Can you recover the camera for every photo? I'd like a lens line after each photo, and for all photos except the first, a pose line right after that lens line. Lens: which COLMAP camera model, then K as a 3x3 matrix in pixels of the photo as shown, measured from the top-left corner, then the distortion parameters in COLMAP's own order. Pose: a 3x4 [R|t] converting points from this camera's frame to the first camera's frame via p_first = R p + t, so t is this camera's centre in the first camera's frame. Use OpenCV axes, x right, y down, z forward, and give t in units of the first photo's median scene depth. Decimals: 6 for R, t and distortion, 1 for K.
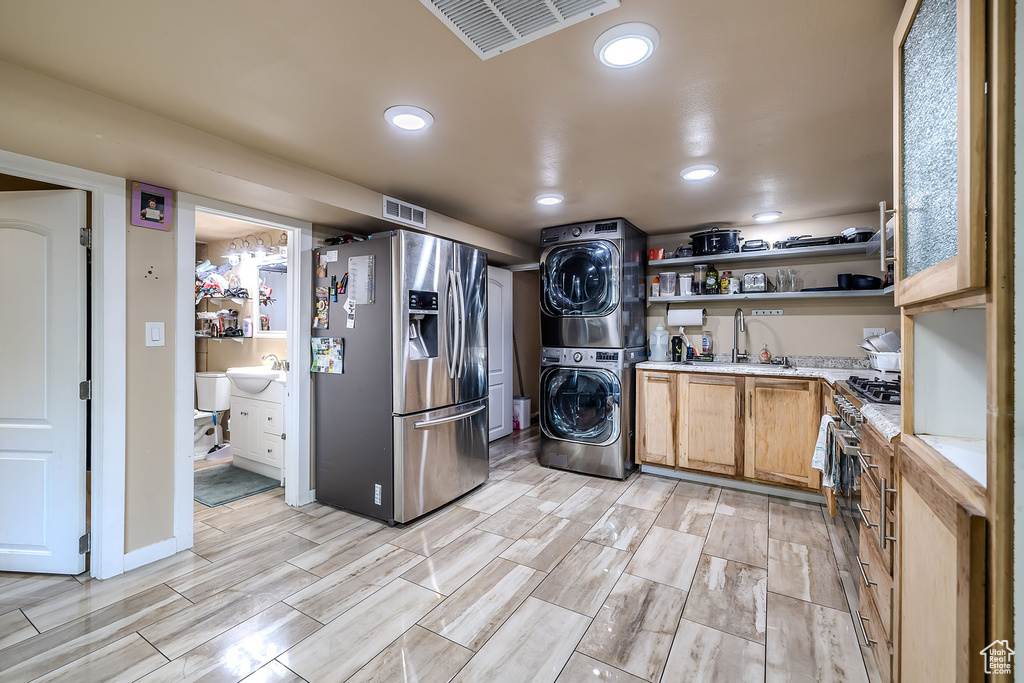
lens RADIAL K [[432.5, 0, 510.5], [0, 432.5, 330.7], [0, 0, 1]] dist [-0.002569, 0.000377]
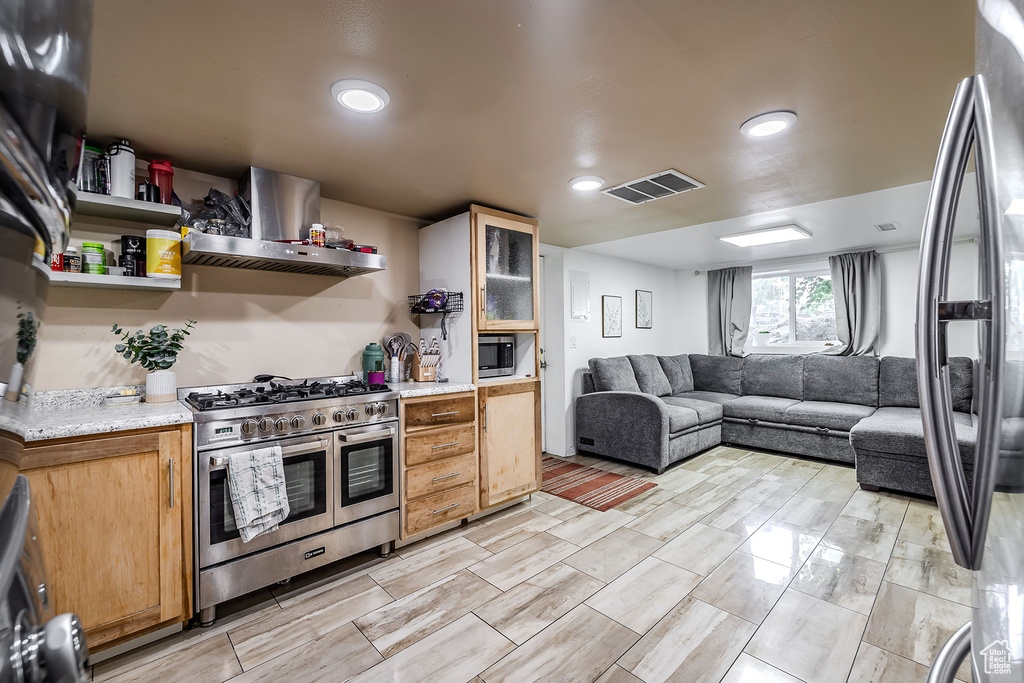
lens RADIAL K [[432.5, 0, 511.0], [0, 432.5, 336.0], [0, 0, 1]] dist [-0.002569, 0.000377]
pose [[-0.964560, 0.005446, 0.263808, 0.043290], [0.005800, 0.999983, 0.000563, -0.008198], [-0.263800, 0.002074, -0.964575, 1.241203]]
